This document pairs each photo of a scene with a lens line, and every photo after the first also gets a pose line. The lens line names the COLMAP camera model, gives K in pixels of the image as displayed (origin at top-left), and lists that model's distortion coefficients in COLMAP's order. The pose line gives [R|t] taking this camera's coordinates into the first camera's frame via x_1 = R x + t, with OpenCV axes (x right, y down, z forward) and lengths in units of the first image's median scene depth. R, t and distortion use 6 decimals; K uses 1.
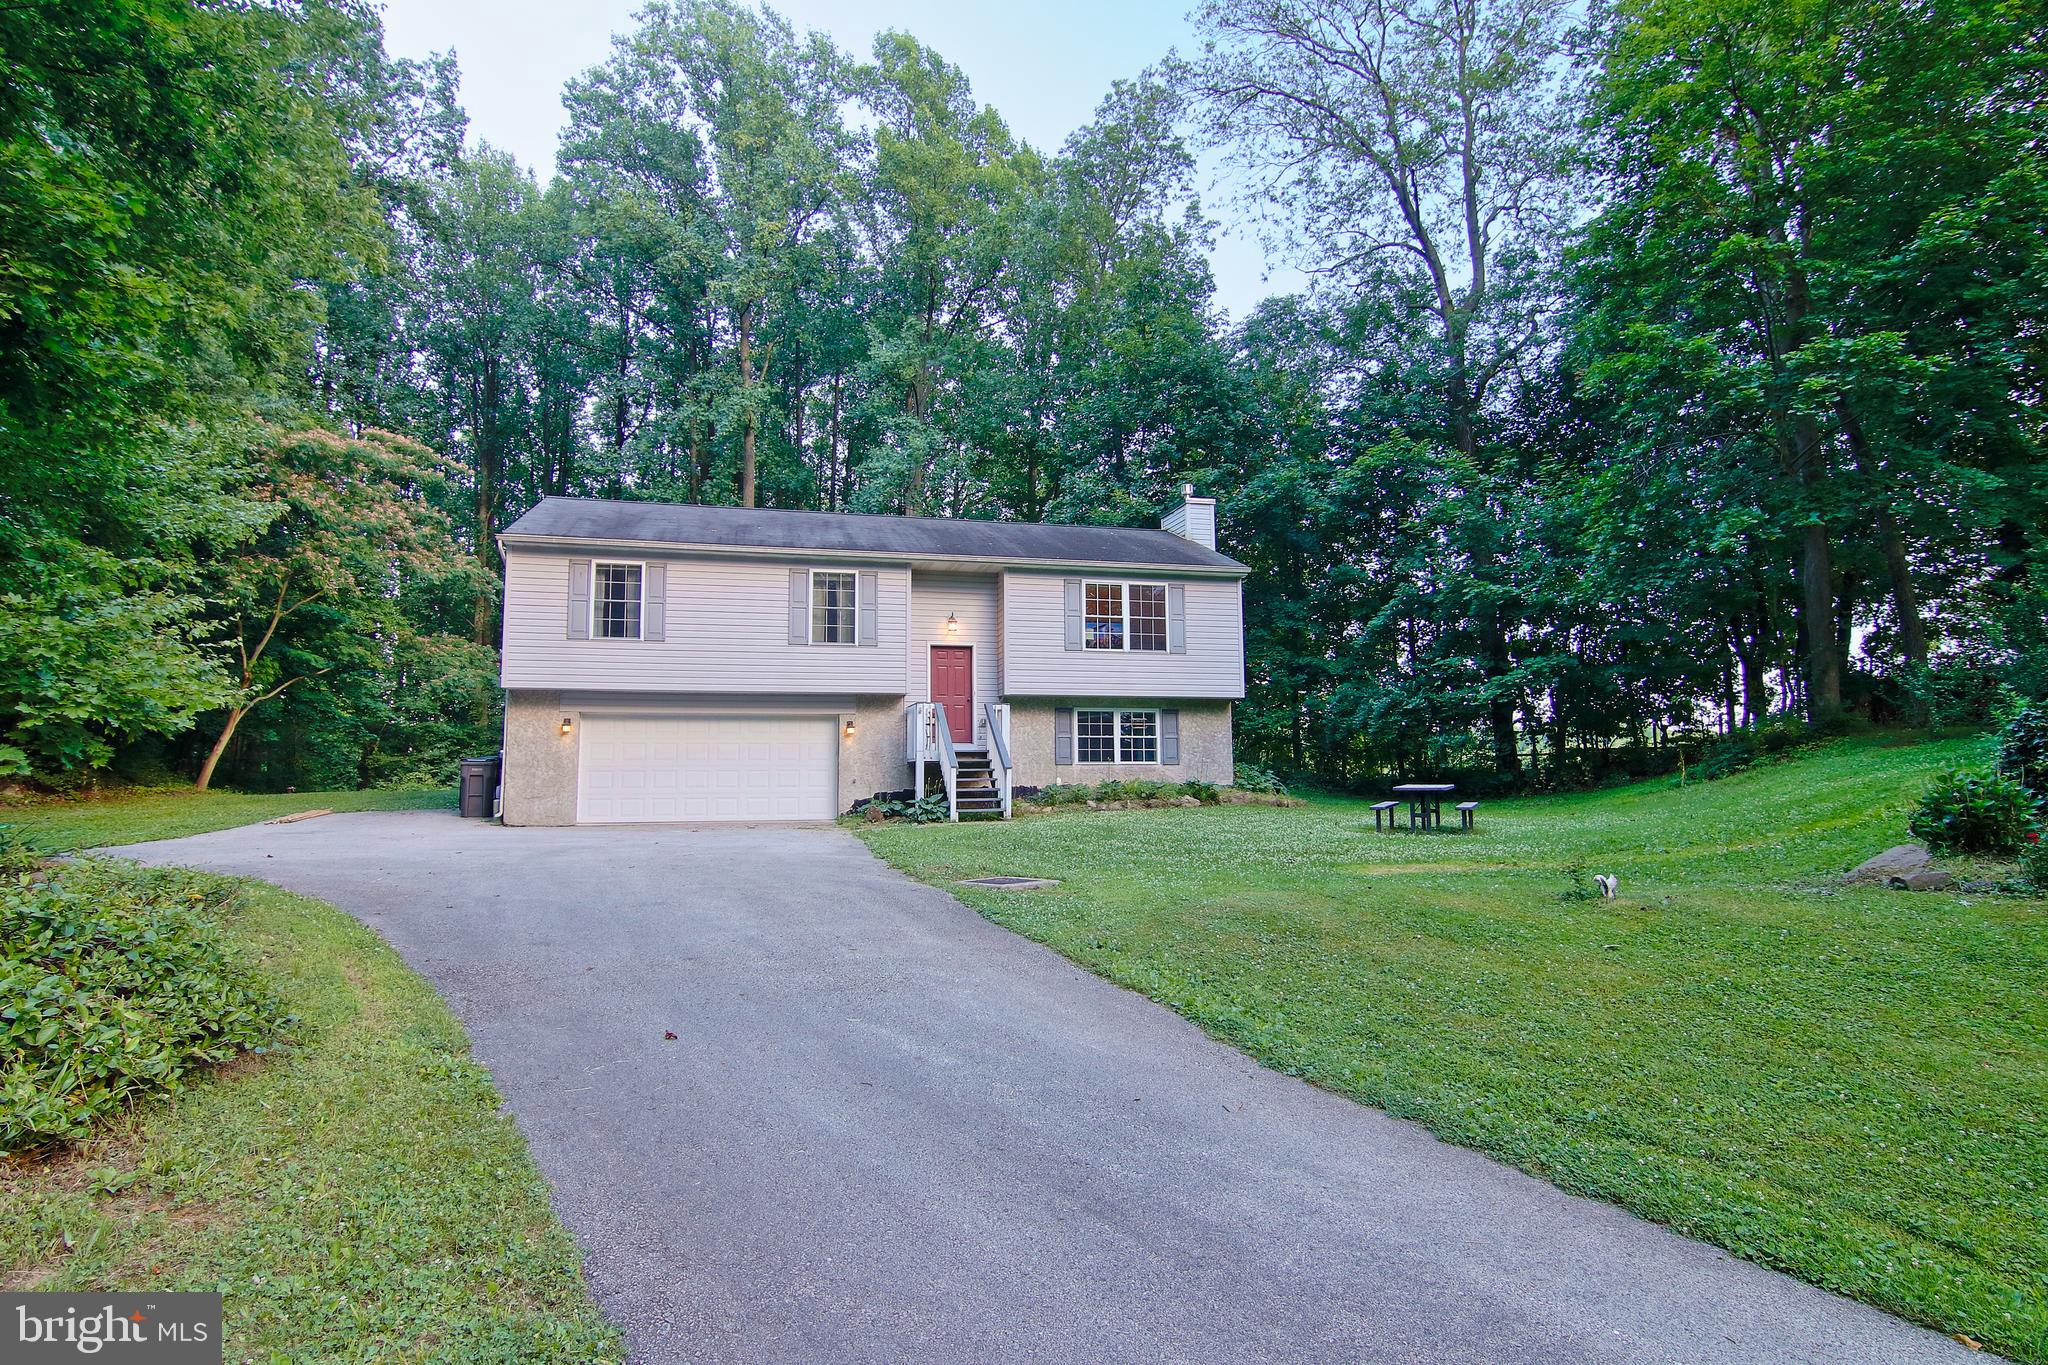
lens RADIAL K [[1033.6, 0, 1022.1], [0, 1033.6, 670.9], [0, 0, 1]] dist [-0.002652, -0.016138]
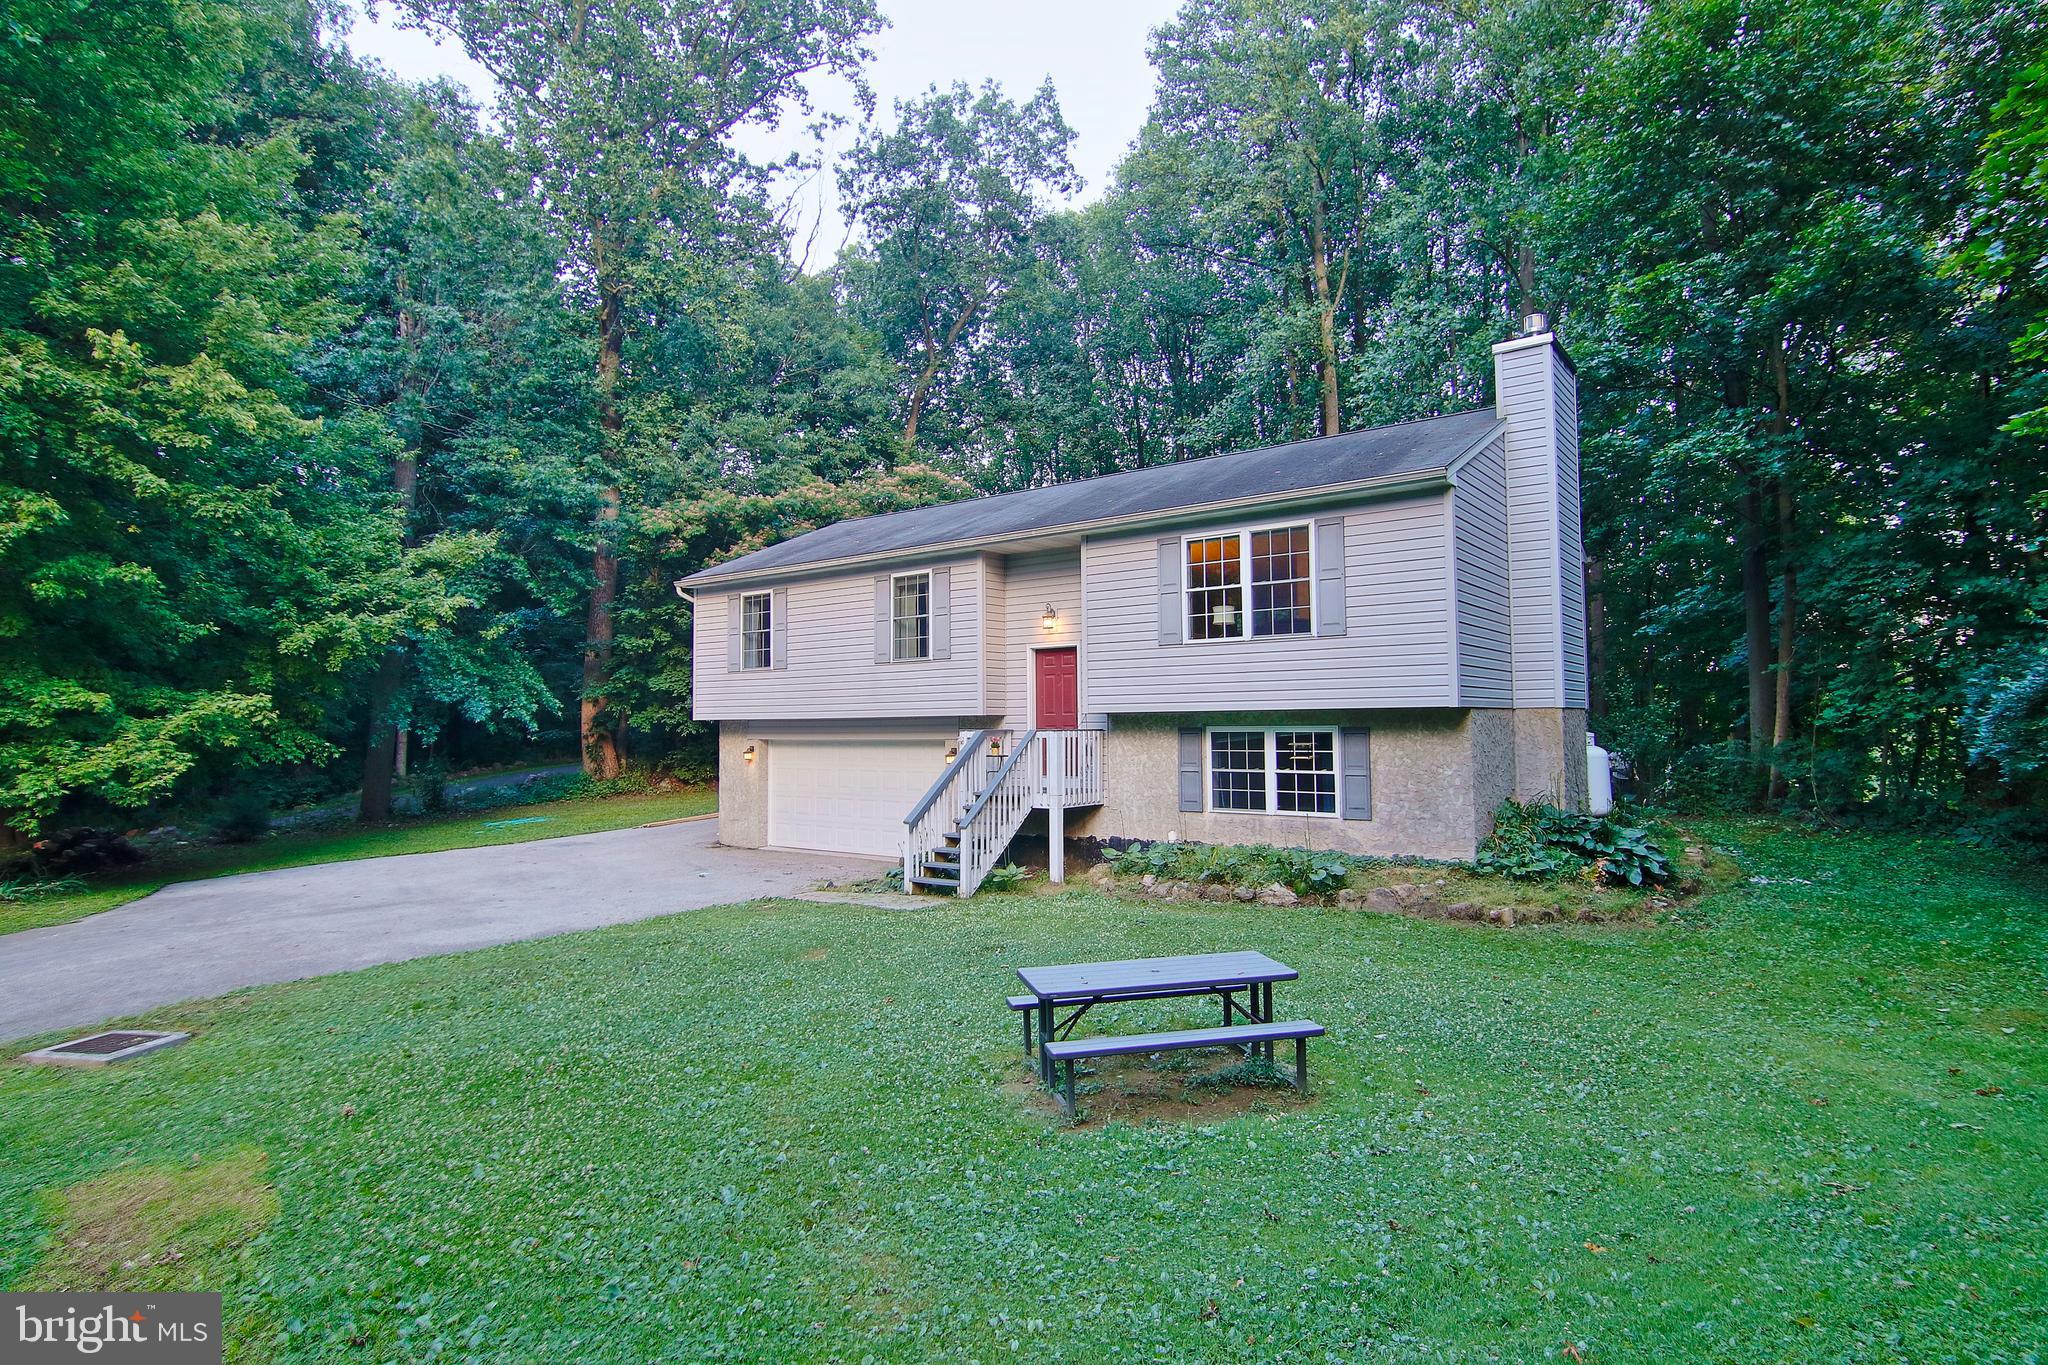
lens RADIAL K [[1065.2, 0, 1051.5], [0, 1065.2, 668.6], [0, 0, 1]] dist [0.000143, -0.016232]
pose [[0.641384, -0.040932, -0.766127, 0.529895], [0.084657, 0.996254, 0.017646, -0.023230], [0.762535, -0.076176, 0.642446, 0.497346]]
